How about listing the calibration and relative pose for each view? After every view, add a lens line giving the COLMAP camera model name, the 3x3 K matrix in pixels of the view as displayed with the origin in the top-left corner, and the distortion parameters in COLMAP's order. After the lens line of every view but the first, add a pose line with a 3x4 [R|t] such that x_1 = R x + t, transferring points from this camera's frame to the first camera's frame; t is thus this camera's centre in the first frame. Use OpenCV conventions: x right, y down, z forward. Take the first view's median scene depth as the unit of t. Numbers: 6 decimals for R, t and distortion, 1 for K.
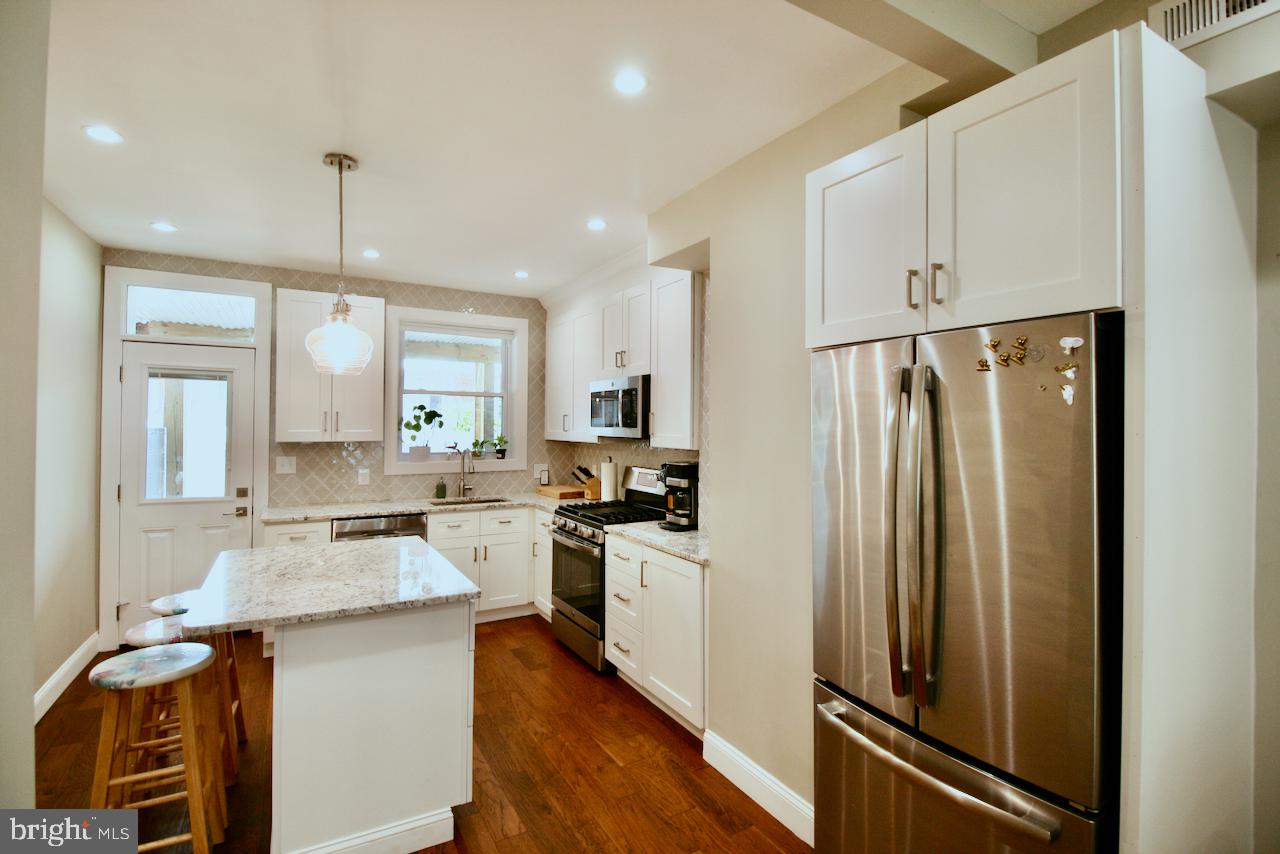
lens RADIAL K [[607.2, 0, 642.9], [0, 607.2, 421.7], [0, 0, 1]] dist [-0.000390, -0.014932]
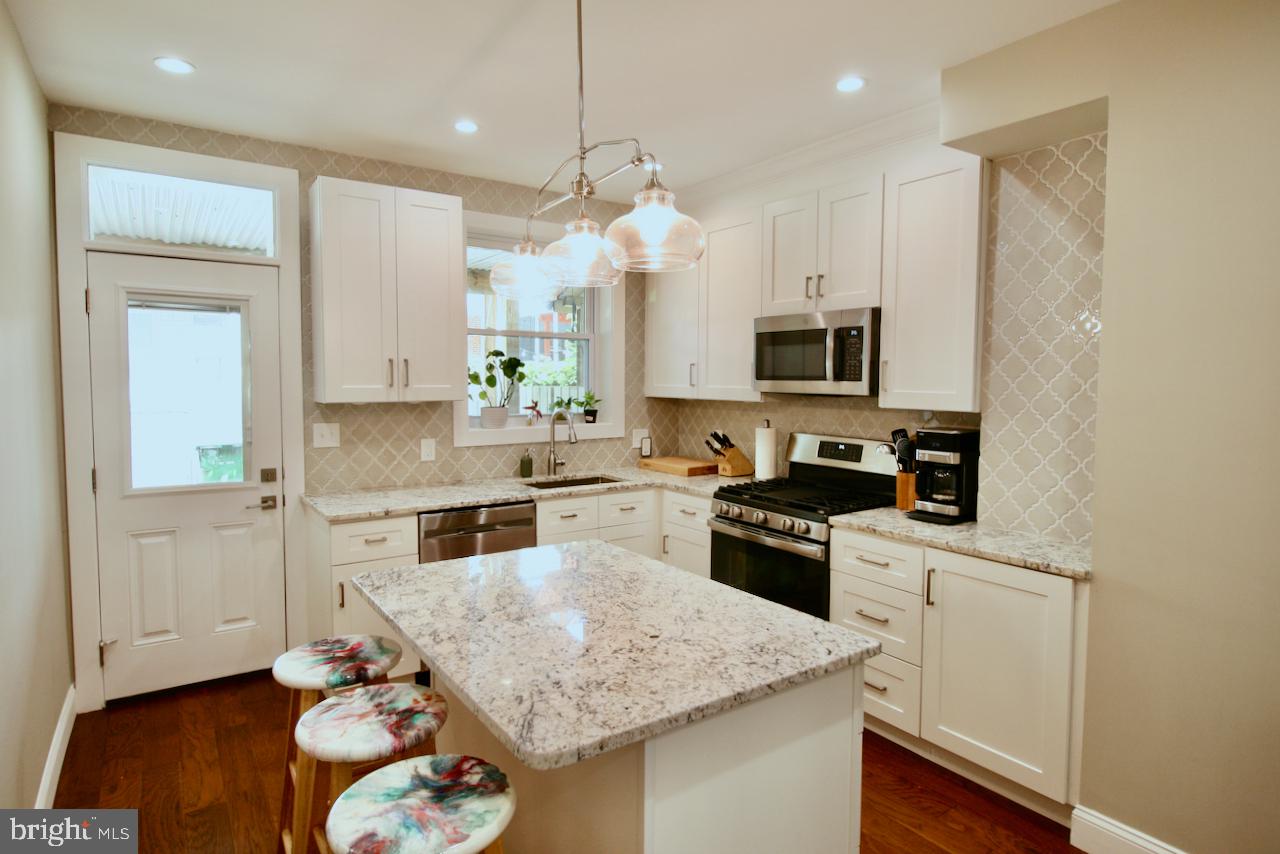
lens RADIAL K [[707.2, 0, 643.4], [0, 707.2, 422.1], [0, 0, 1]] dist [0.006129, -0.017616]
pose [[0.996457, -0.006705, 0.083832, -0.301381], [0.000784, 0.997514, 0.070466, -0.001111], [-0.084096, -0.070151, 0.993985, 0.159649]]
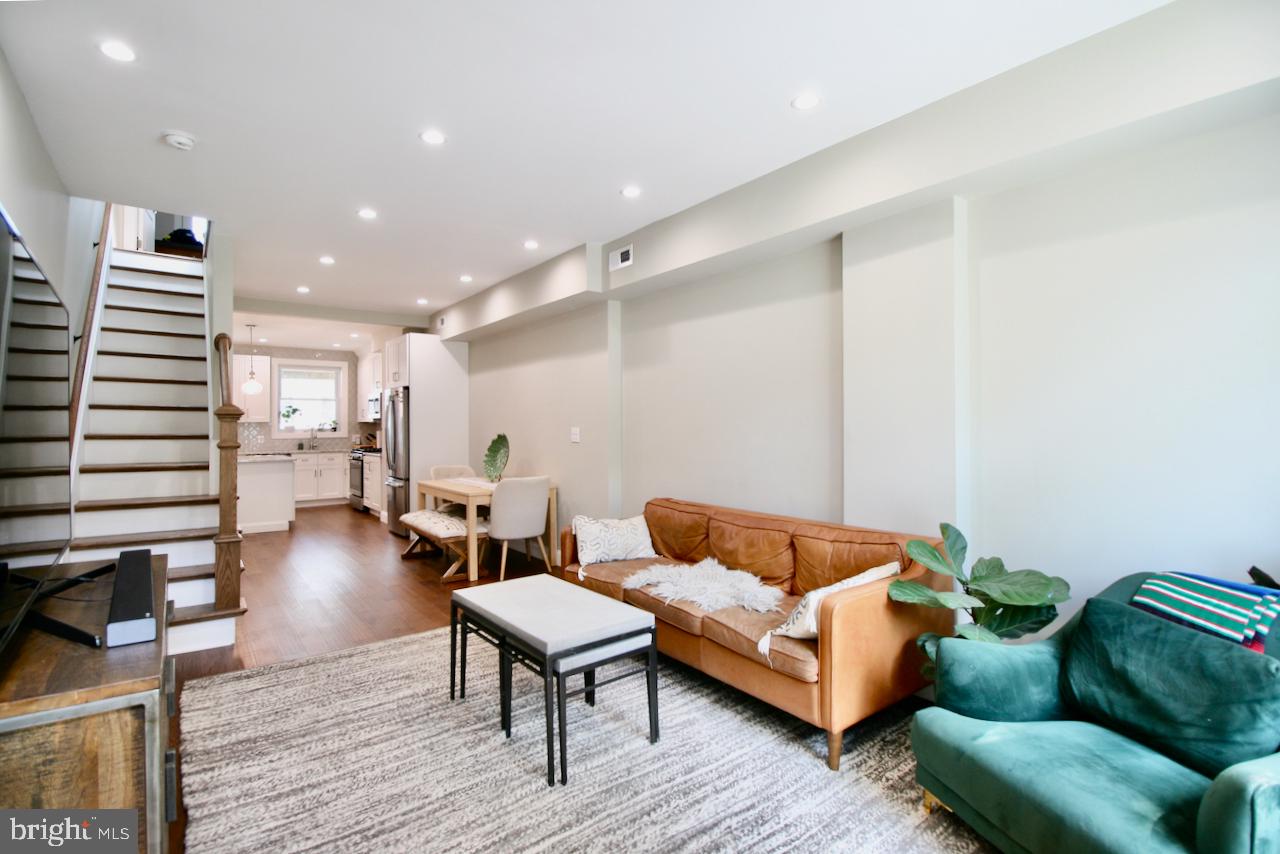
lens RADIAL K [[607.2, 0, 642.9], [0, 607.2, 421.7], [0, 0, 1]] dist [-0.000390, -0.014932]
pose [[0.990644, -0.010312, 0.136084, 0.625263], [0.009540, 0.999935, 0.006319, 0.030524], [-0.136140, -0.004962, 0.990677, -1.389505]]
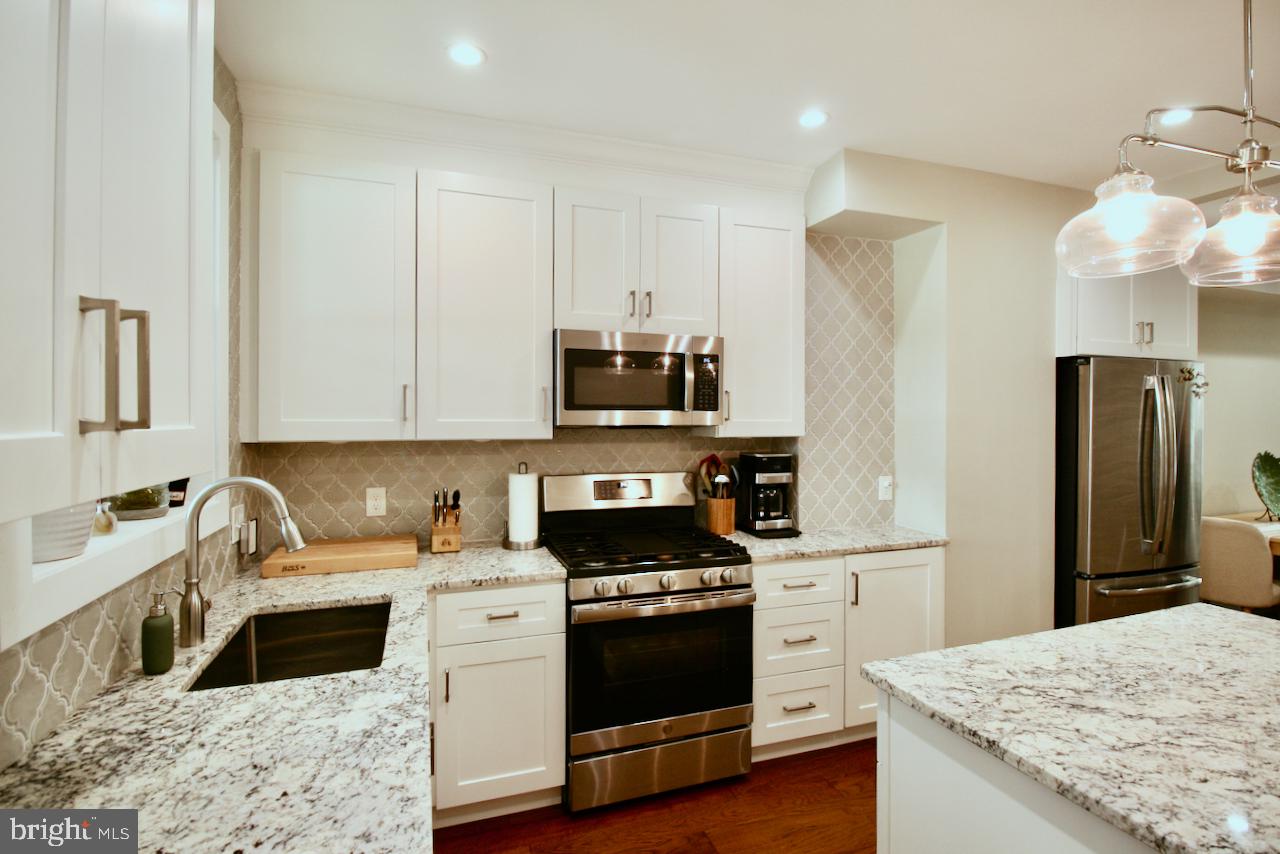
lens RADIAL K [[607.2, 0, 642.9], [0, 607.2, 421.7], [0, 0, 1]] dist [-0.000390, -0.014932]
pose [[0.183907, -0.011144, 0.982881, -0.638662], [-0.003070, 0.999924, 0.011912, 0.012503], [-0.982939, -0.005208, 0.183859, 0.848026]]
